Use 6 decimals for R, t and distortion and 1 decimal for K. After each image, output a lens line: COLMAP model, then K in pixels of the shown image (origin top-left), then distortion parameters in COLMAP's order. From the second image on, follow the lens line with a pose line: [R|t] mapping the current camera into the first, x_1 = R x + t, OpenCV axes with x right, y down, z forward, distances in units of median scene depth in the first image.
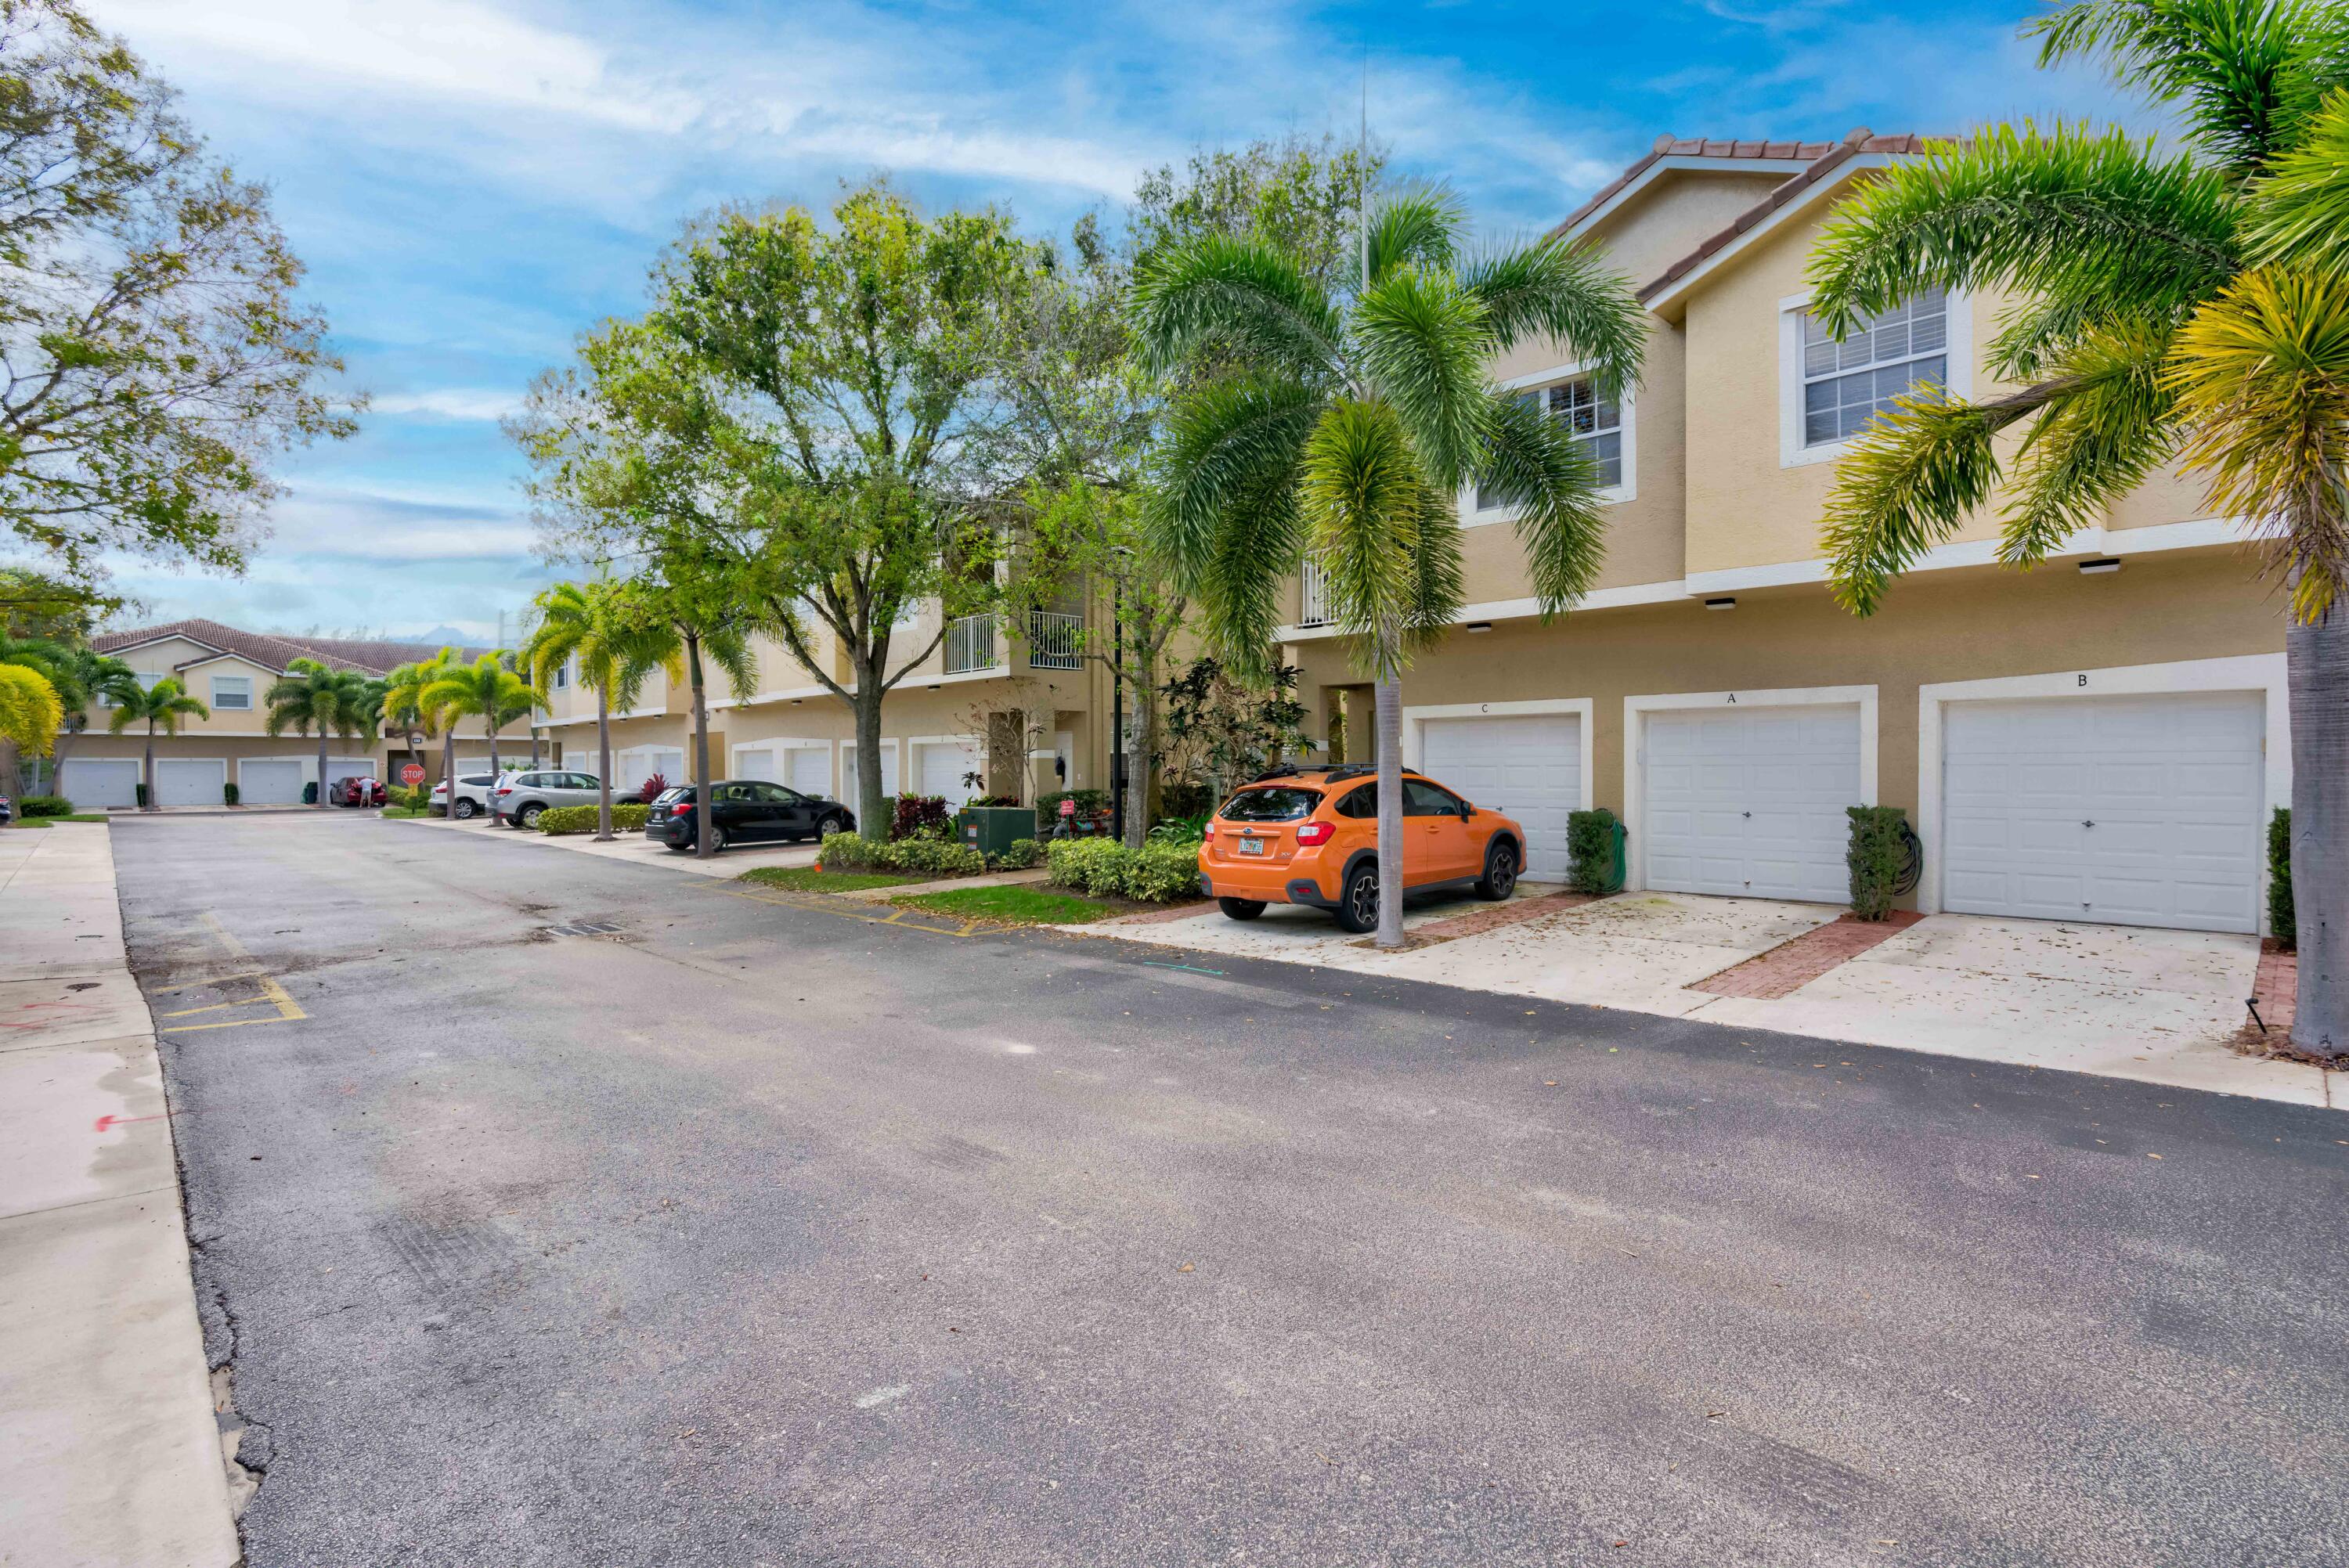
lens RADIAL K [[1112.8, 0, 1167.5], [0, 1112.8, 781.9], [0, 0, 1]] dist [-0.073498, 0.034055]
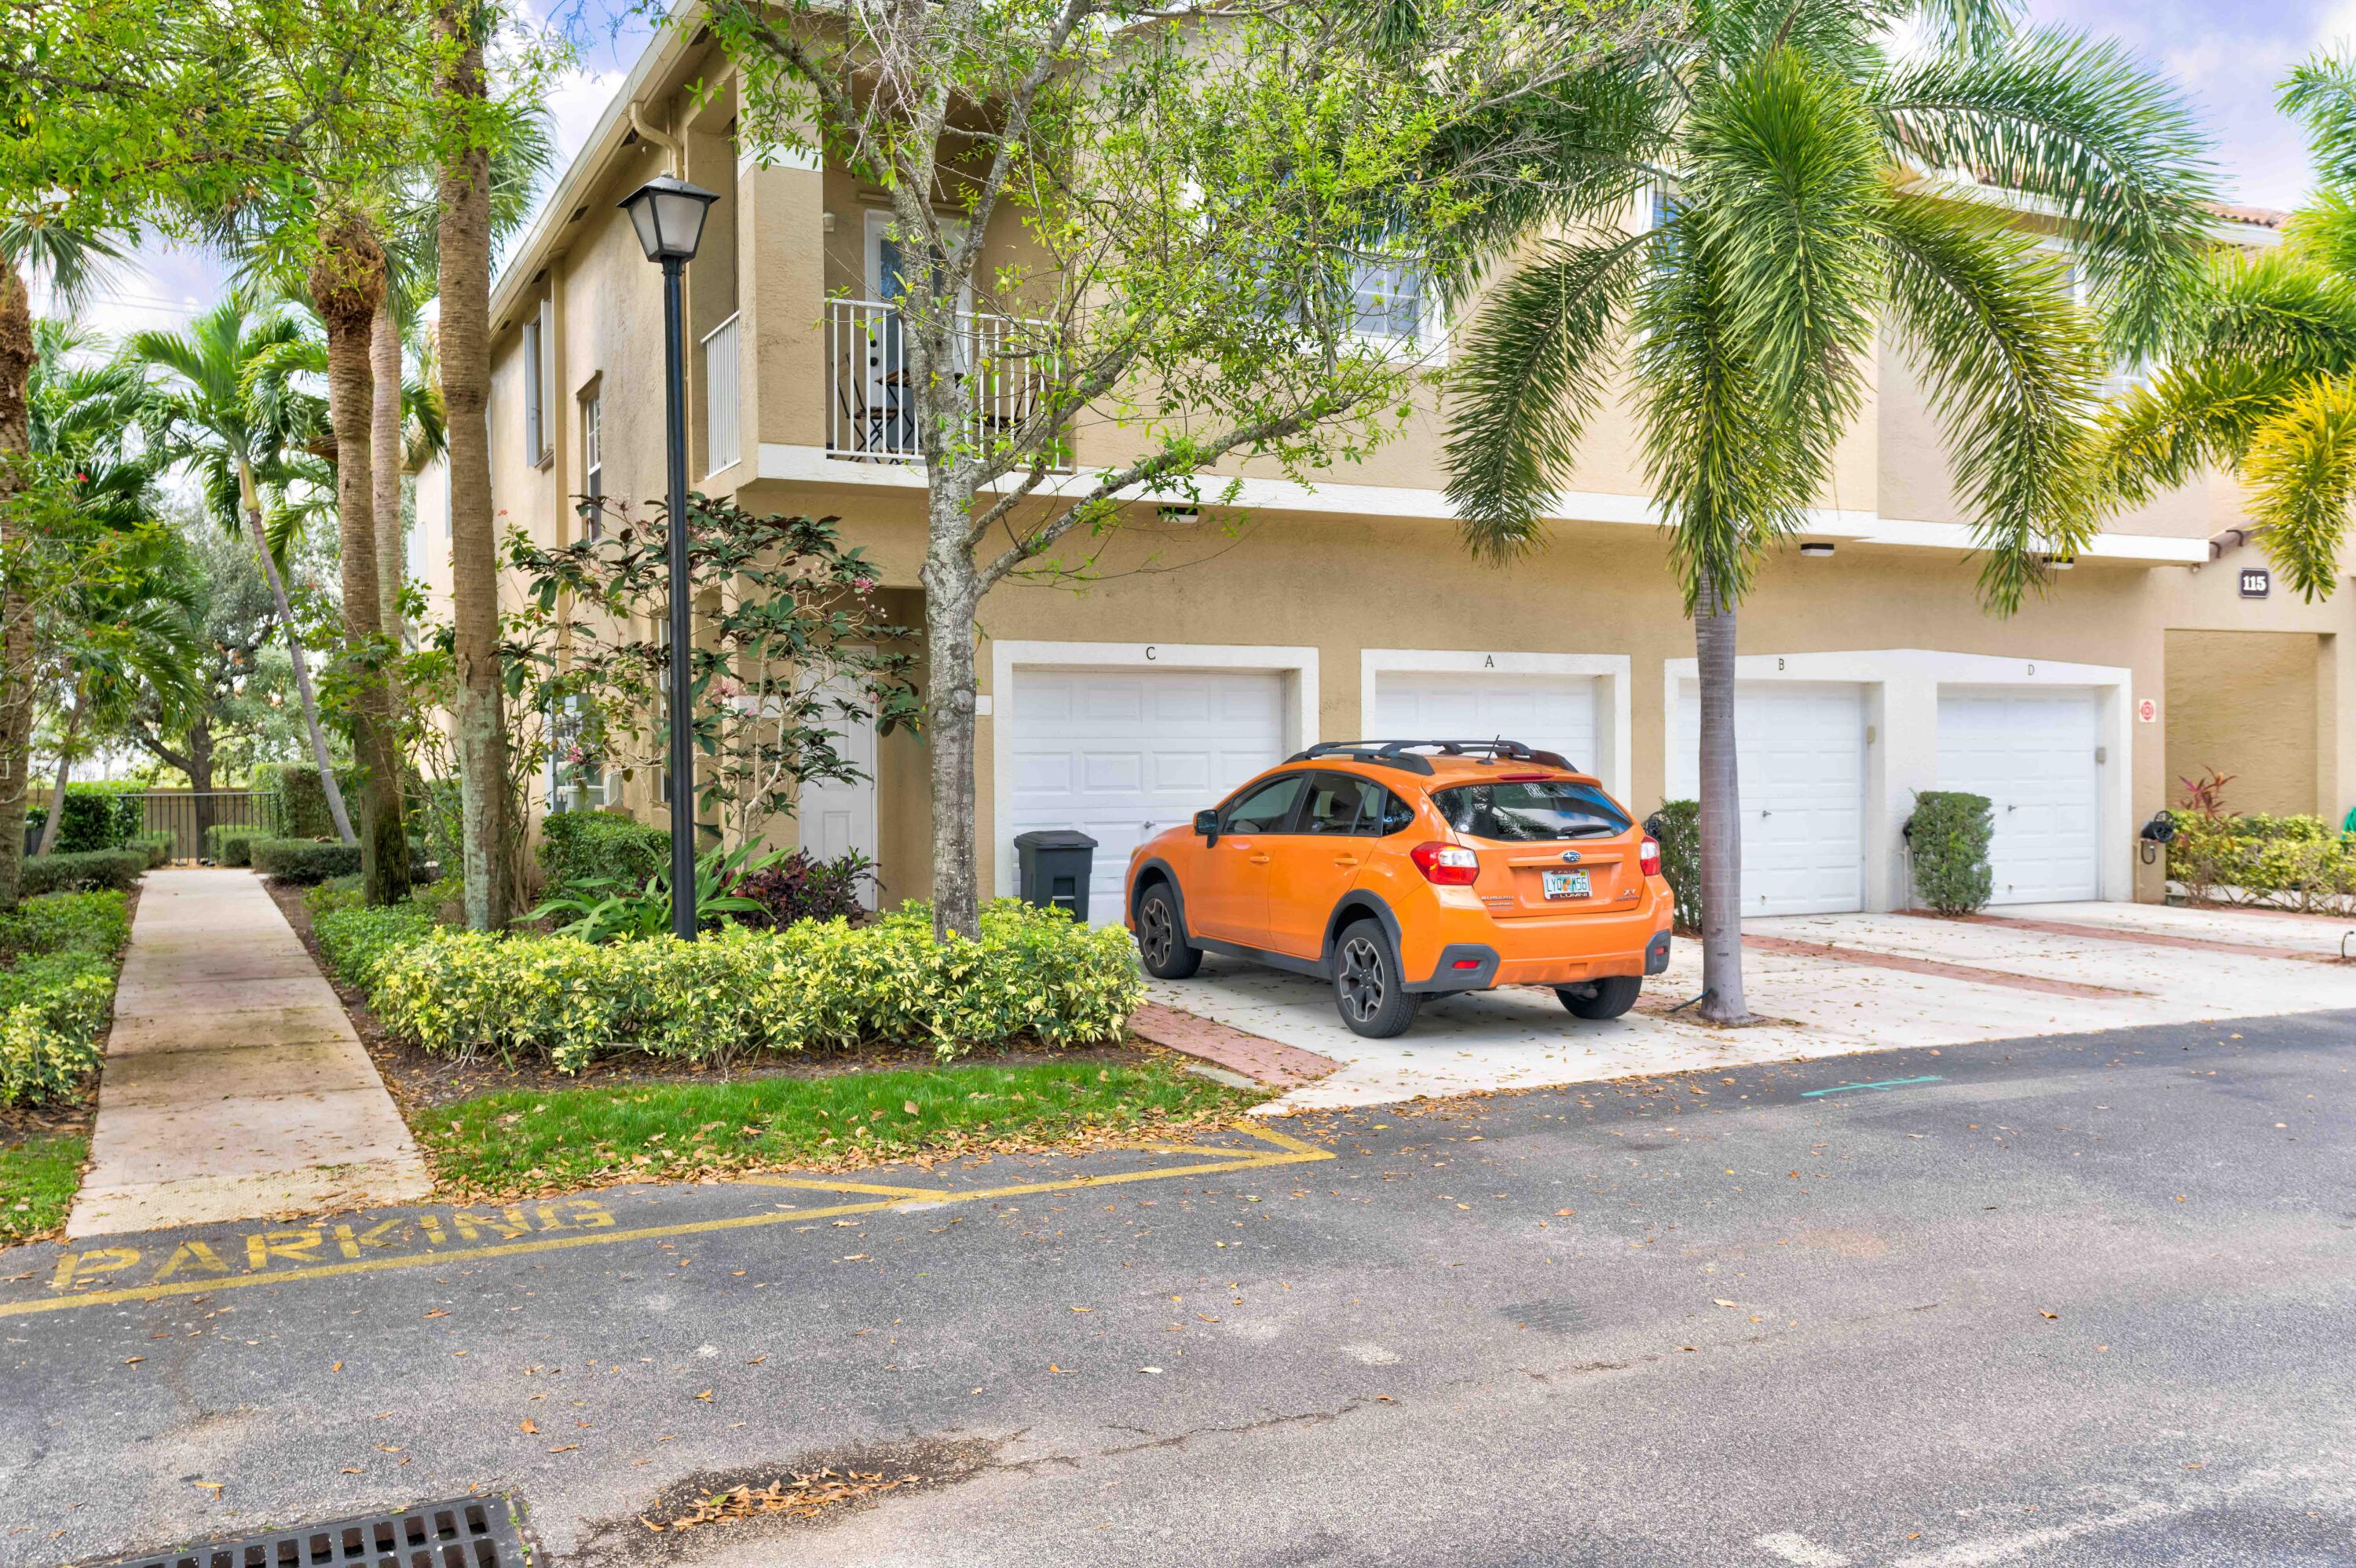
lens RADIAL K [[1936.1, 0, 1178.0], [0, 1936.1, 784.0], [0, 0, 1]] dist [-0.001539, -0.001920]
pose [[0.325853, -0.008192, 0.945385, -0.952405], [0.015143, 0.999879, 0.003445, -0.001293], [-0.945299, 0.013193, 0.325938, 0.931496]]
